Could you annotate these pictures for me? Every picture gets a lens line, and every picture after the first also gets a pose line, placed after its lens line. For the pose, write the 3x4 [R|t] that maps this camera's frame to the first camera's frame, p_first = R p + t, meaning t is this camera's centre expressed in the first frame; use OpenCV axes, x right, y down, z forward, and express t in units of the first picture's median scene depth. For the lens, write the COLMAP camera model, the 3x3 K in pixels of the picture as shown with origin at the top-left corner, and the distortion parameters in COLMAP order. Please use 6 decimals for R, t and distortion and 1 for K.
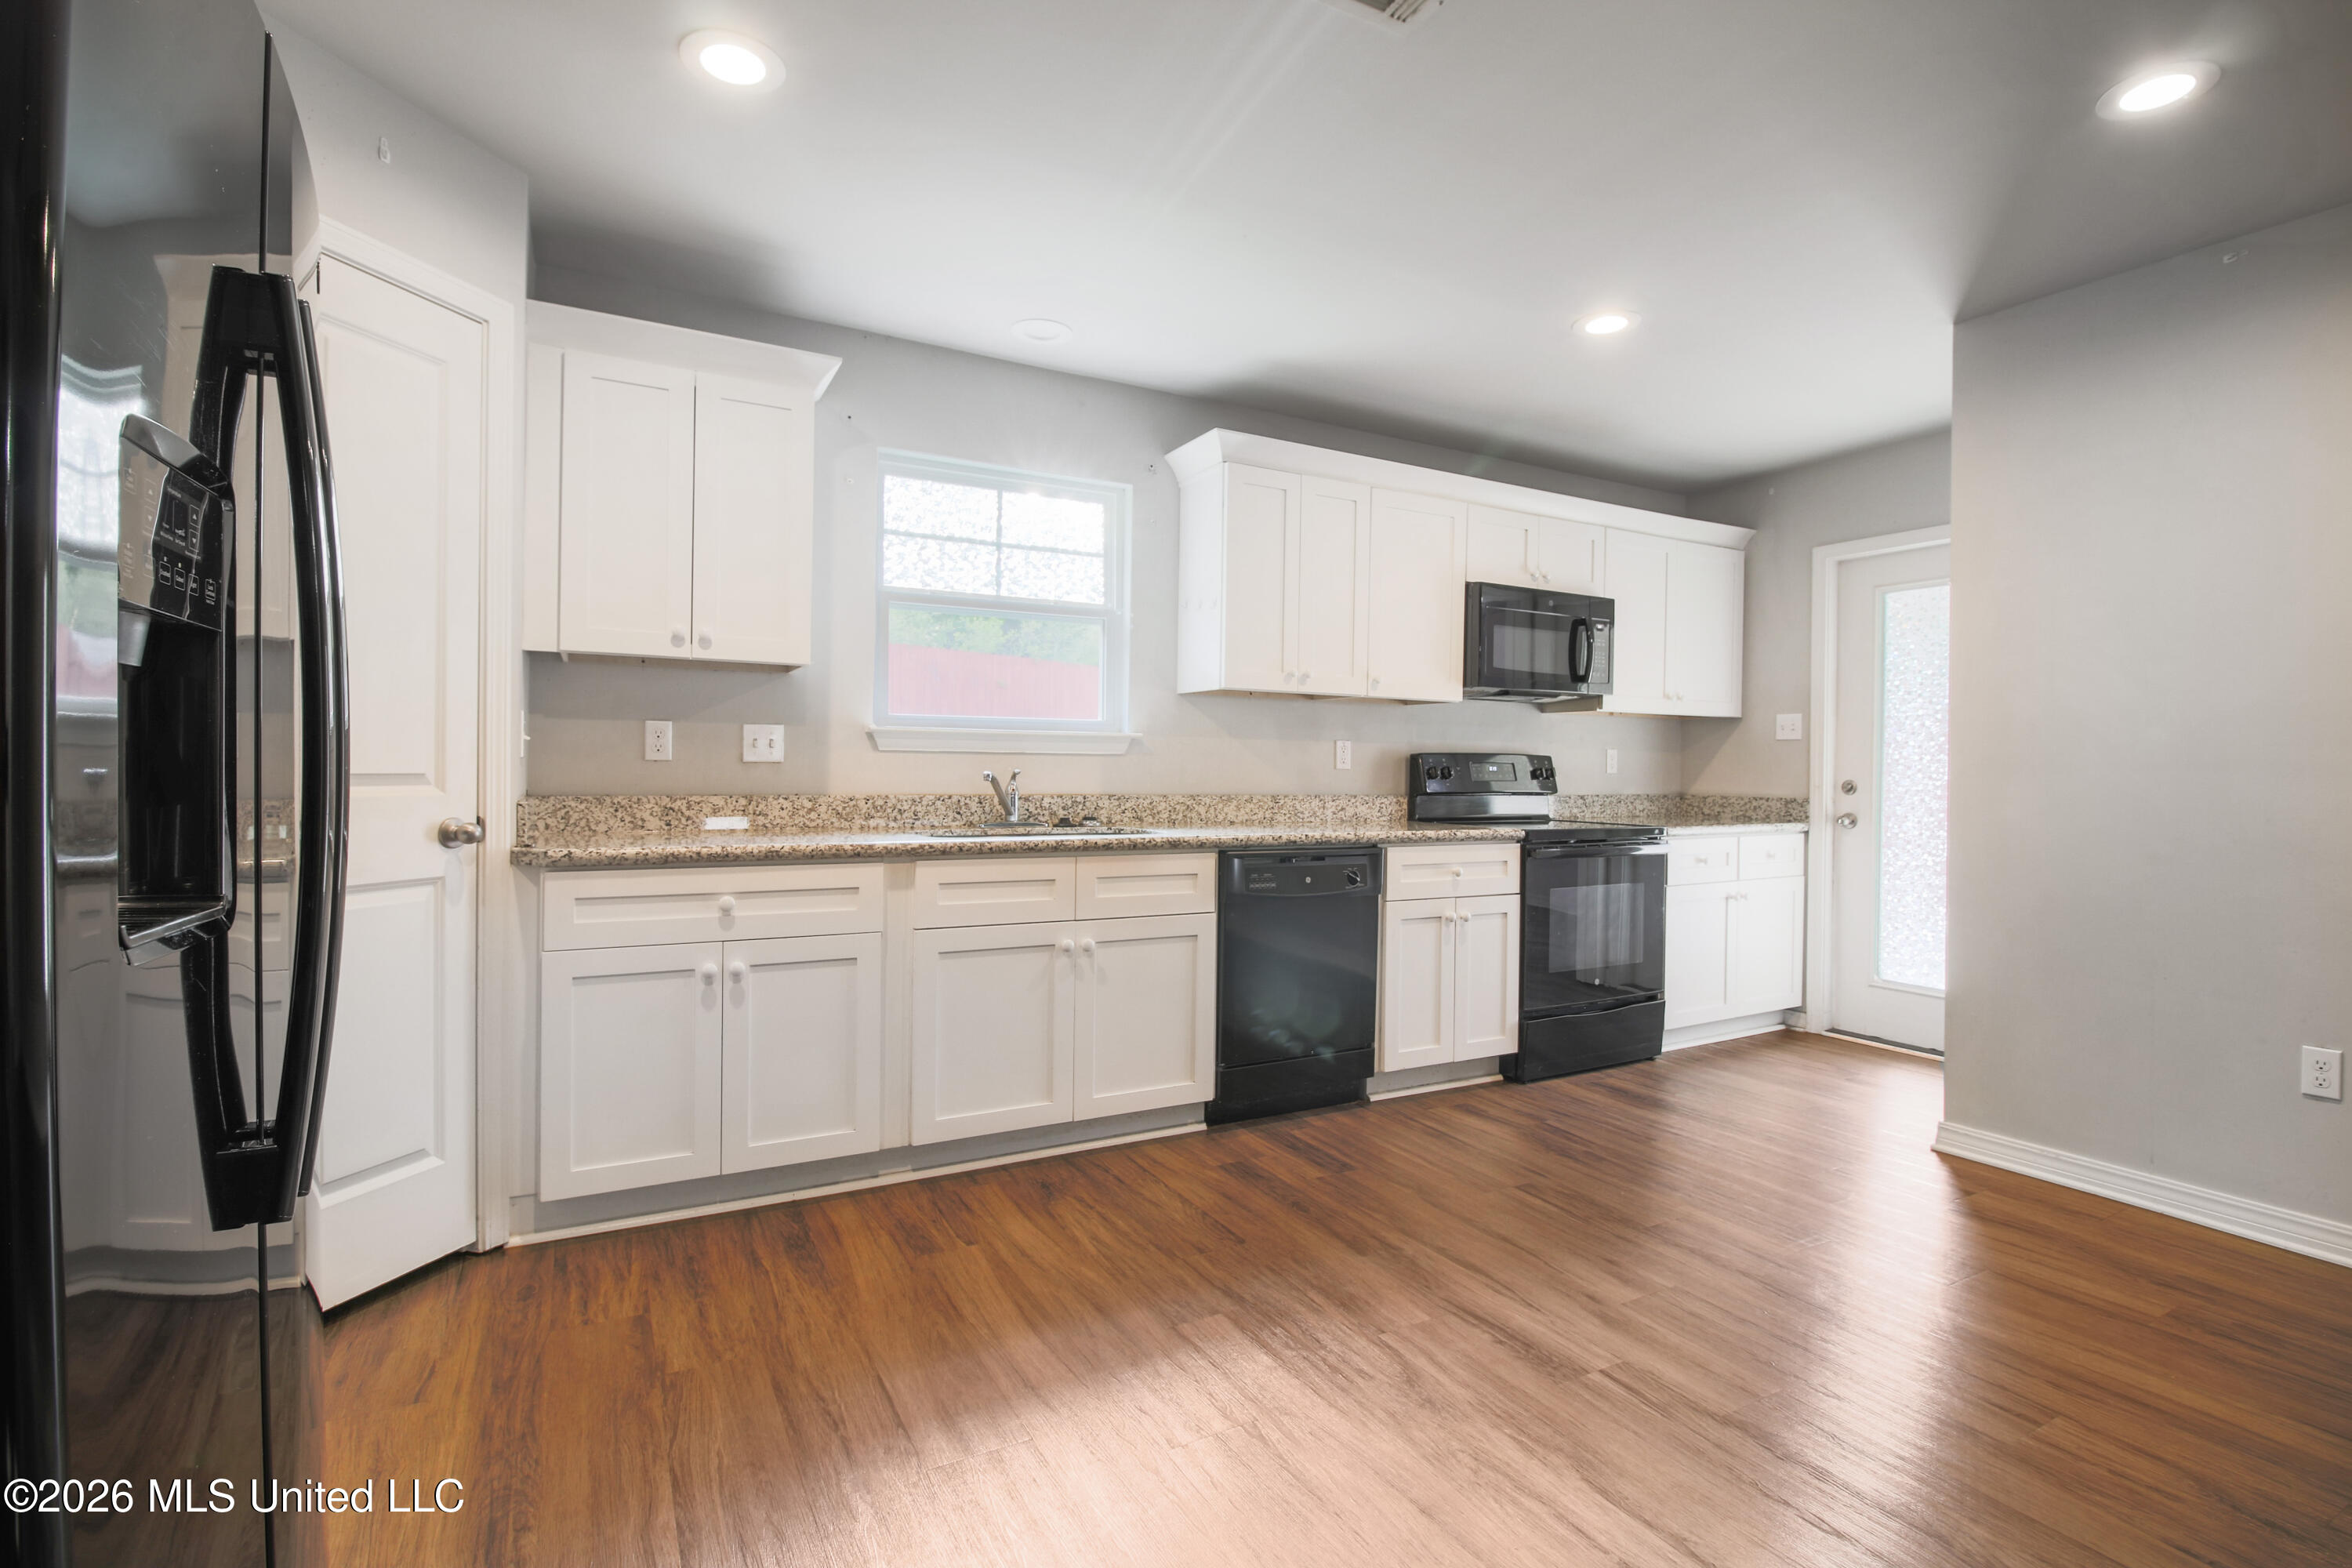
lens RADIAL K [[1082.7, 0, 1184.3], [0, 1082.7, 775.2], [0, 0, 1]] dist [-0.003031, -0.011120]
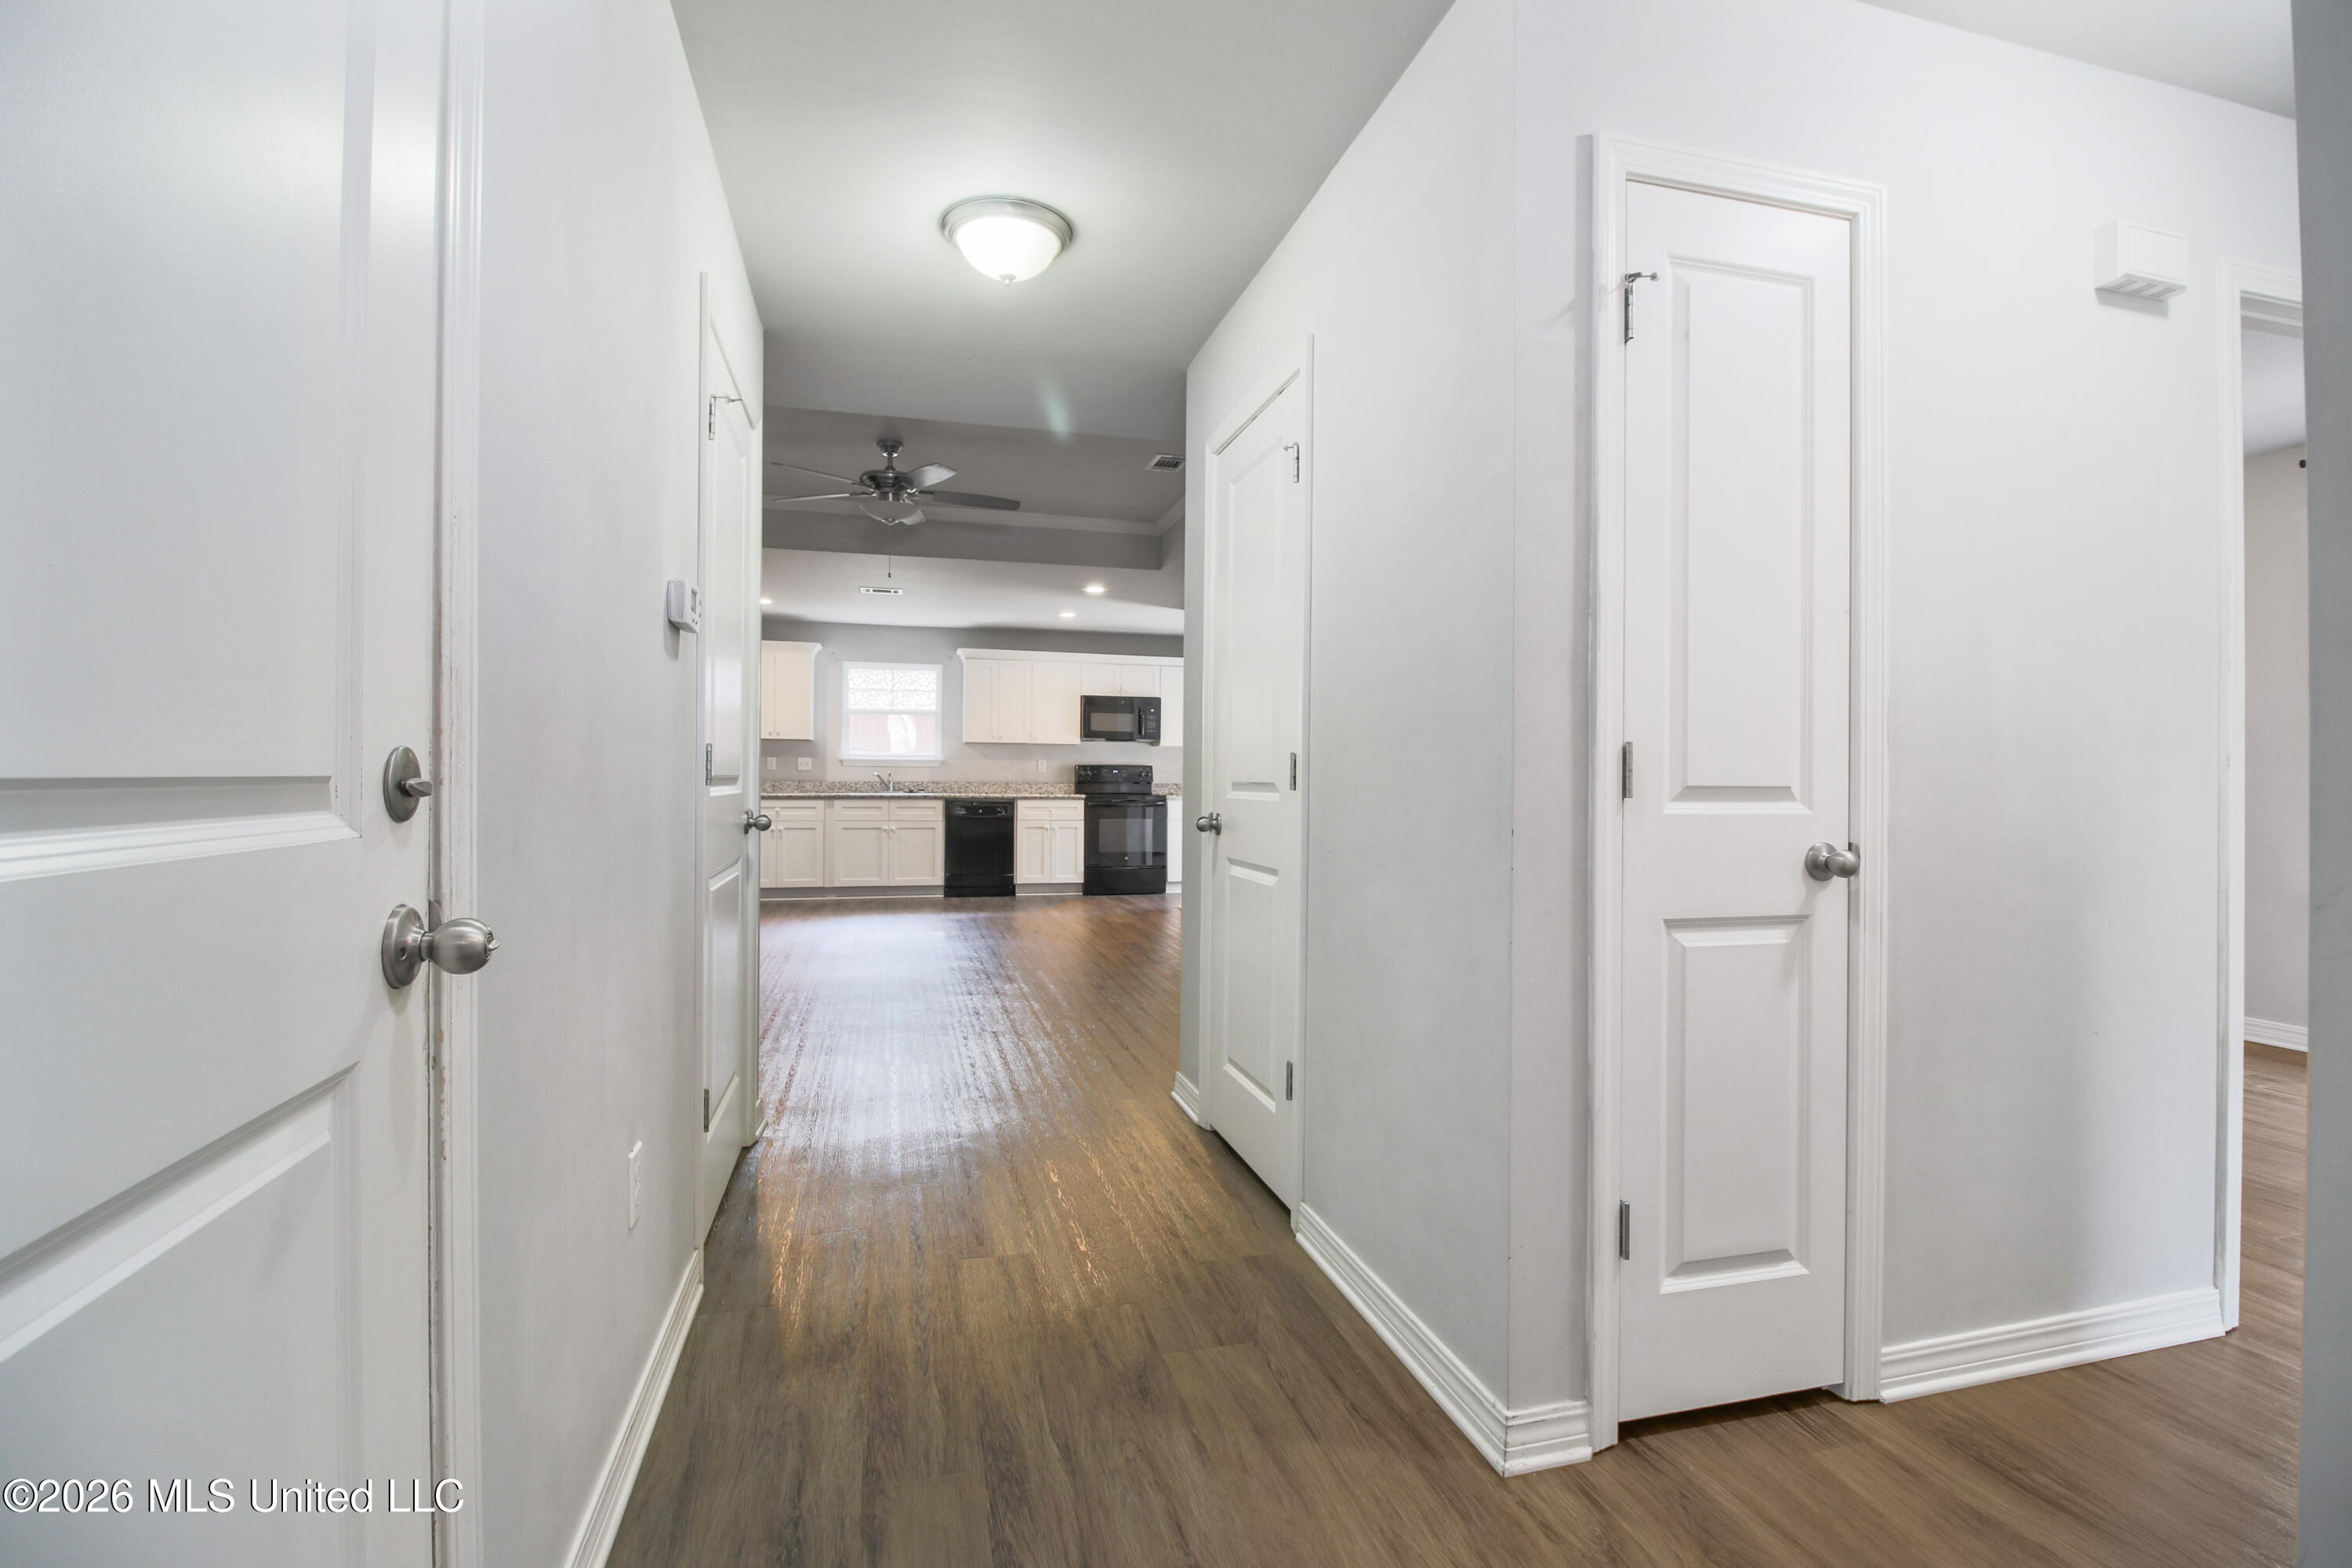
lens RADIAL K [[1082.7, 0, 1188.8], [0, 1082.7, 774.2], [0, 0, 1]] dist [-0.003031, -0.011120]
pose [[0.972771, -0.004256, -0.231728, 1.350655], [0.002253, 0.999958, -0.008908, 0.028307], [0.231756, 0.008143, 0.972740, -1.686567]]
